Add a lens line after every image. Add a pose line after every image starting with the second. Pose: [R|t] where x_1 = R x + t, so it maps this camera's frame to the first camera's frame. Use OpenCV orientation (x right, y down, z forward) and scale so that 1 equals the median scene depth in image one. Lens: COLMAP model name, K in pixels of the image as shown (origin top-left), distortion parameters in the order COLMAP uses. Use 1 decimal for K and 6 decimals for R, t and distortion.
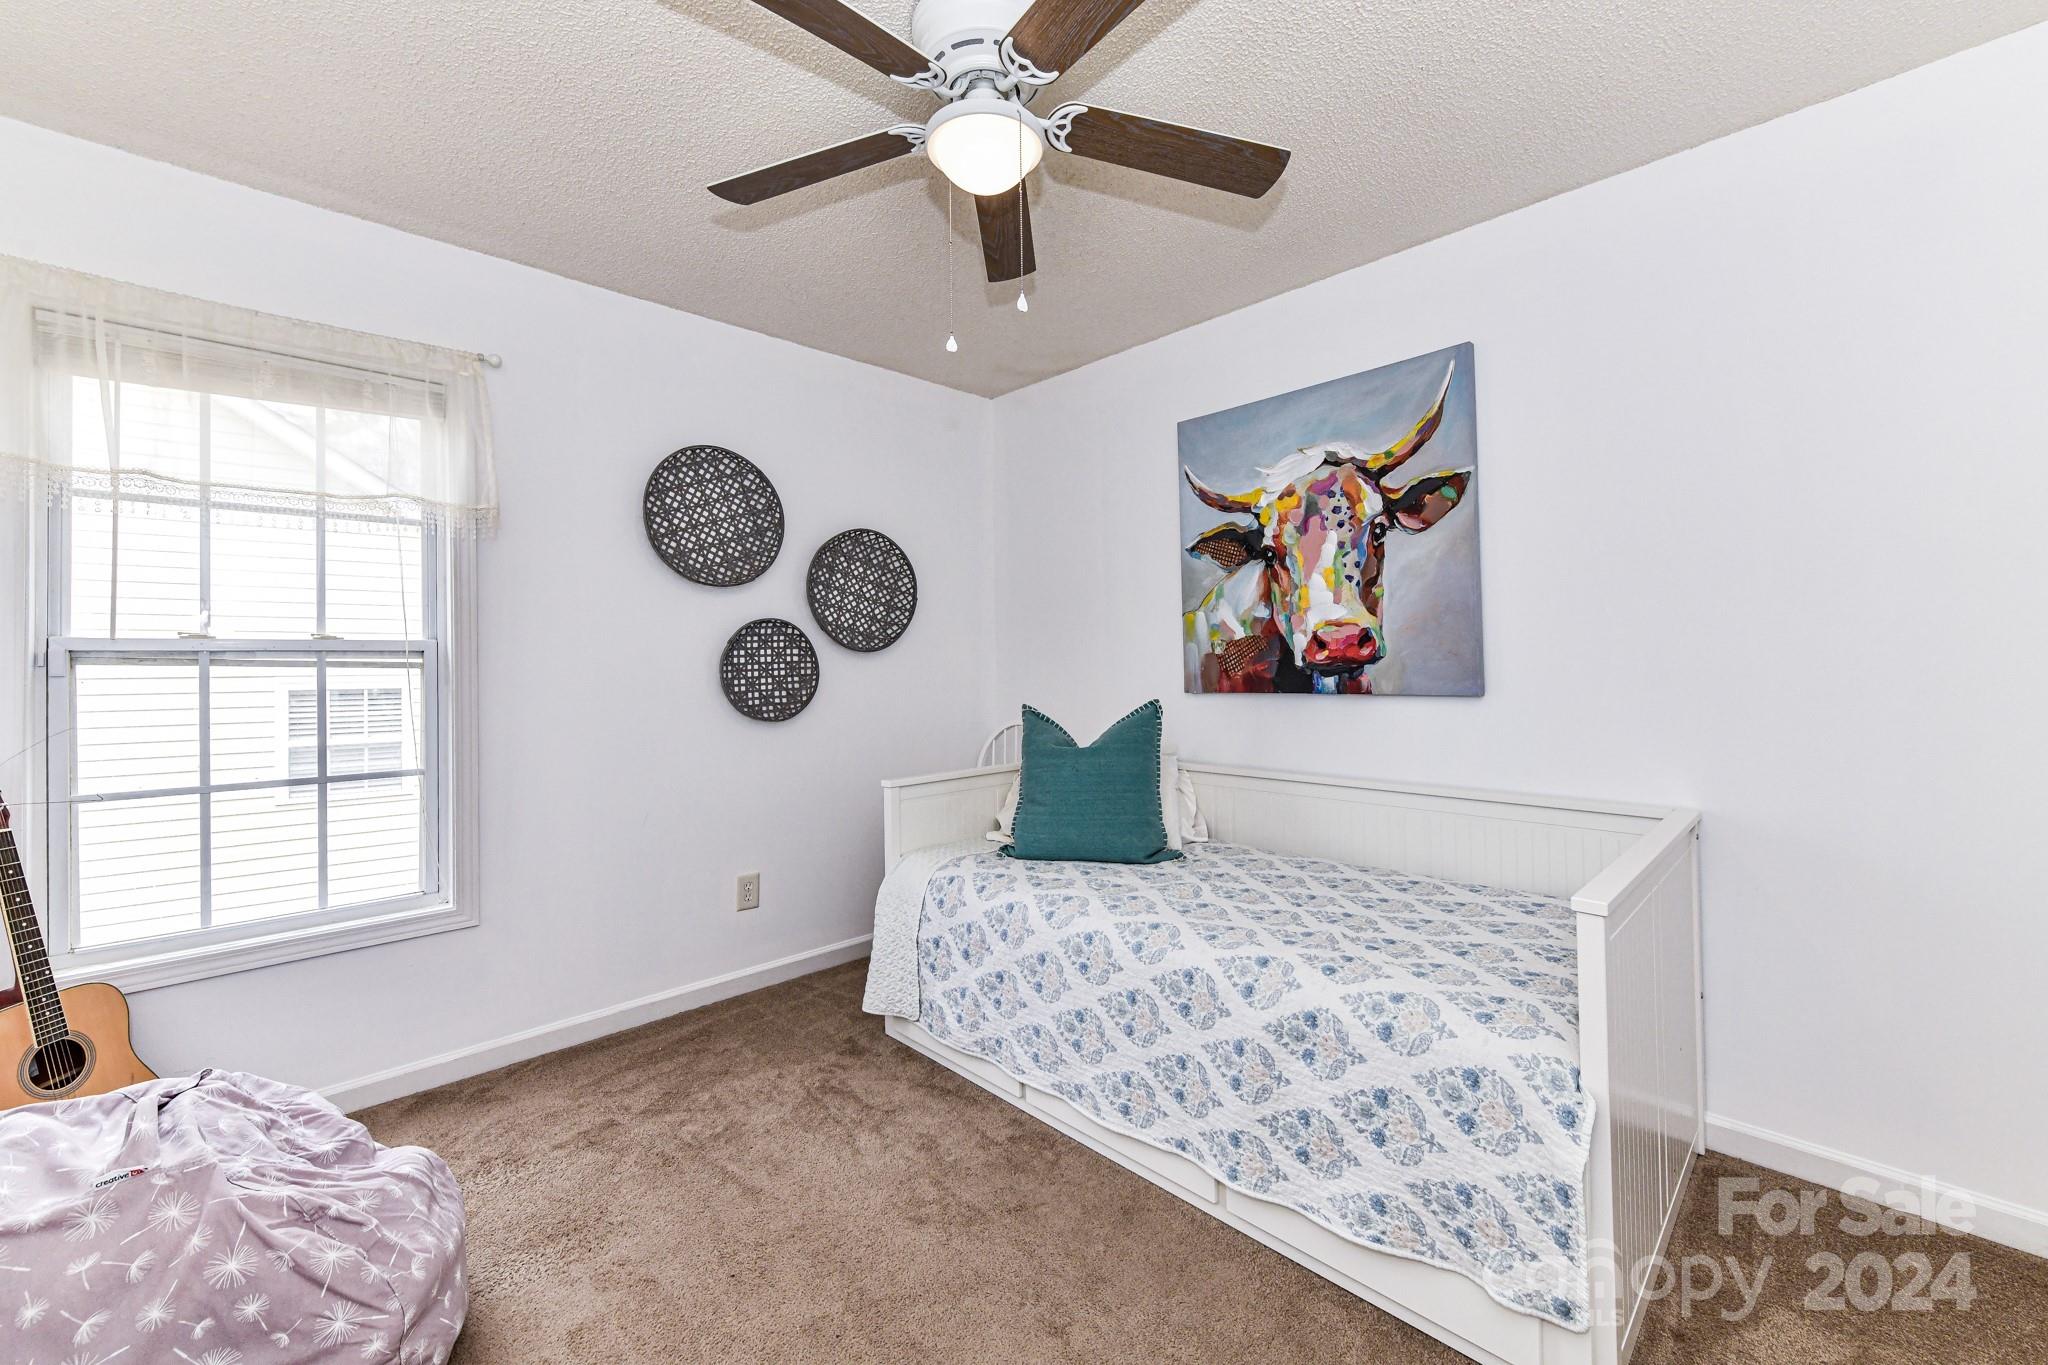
lens RADIAL K [[809.3, 0, 1035.9], [0, 809.3, 648.9], [0, 0, 1]] dist [0.005049, -0.001732]
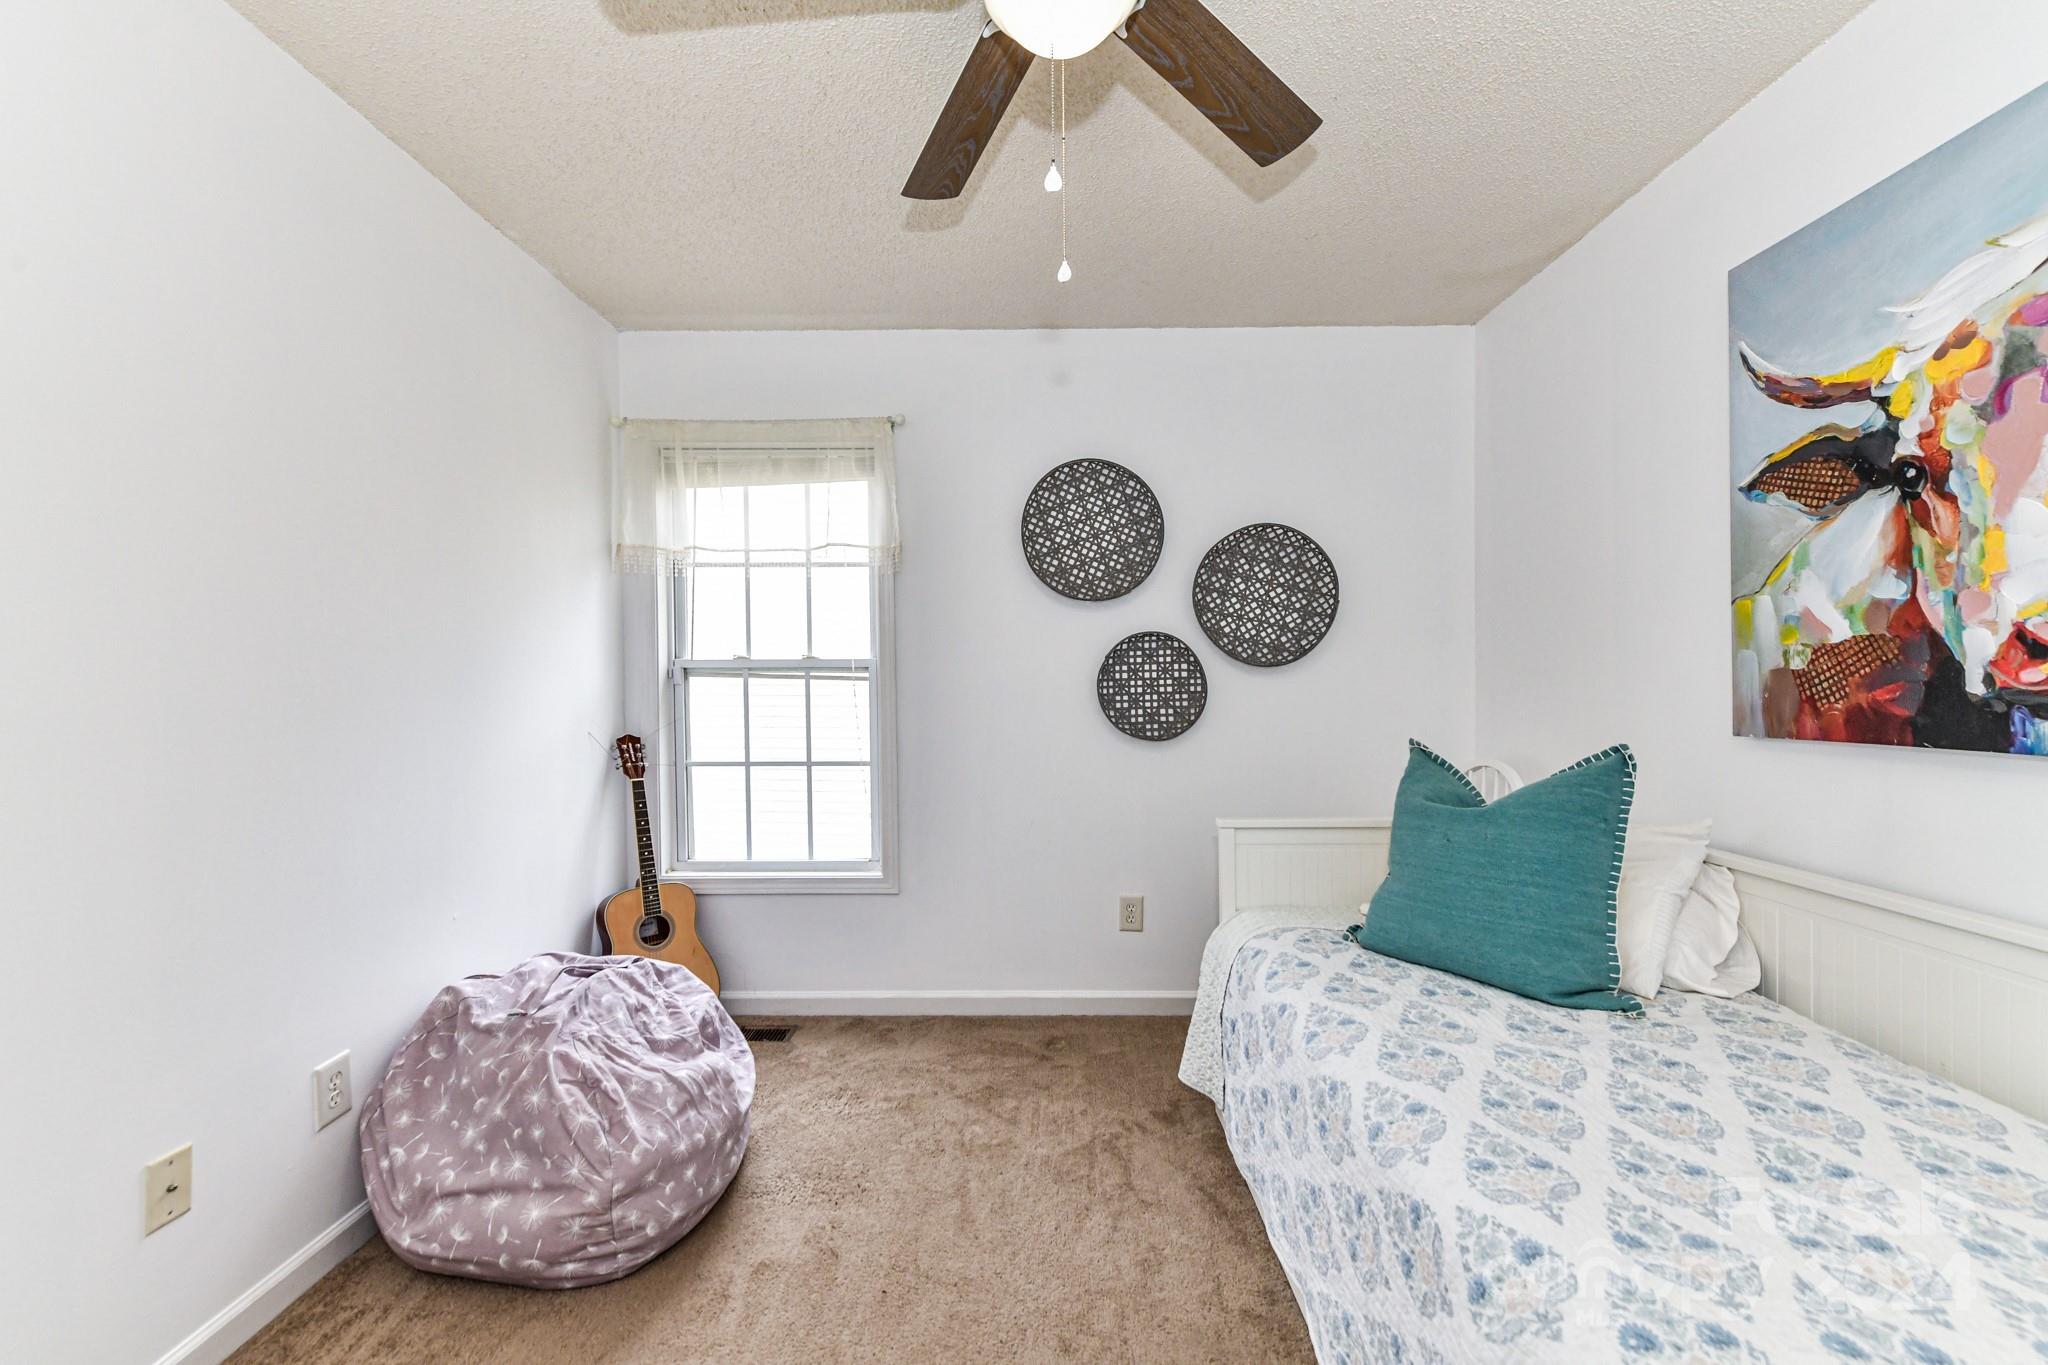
lens RADIAL K [[809.3, 0, 1027.2], [0, 809.3, 690.3], [0, 0, 1]] dist [0.005049, -0.001732]
pose [[0.714071, 0.018130, -0.699839, 0.263548], [0.006270, 0.999459, 0.032289, -0.000719], [0.700046, -0.027444, 0.713571, 0.256824]]
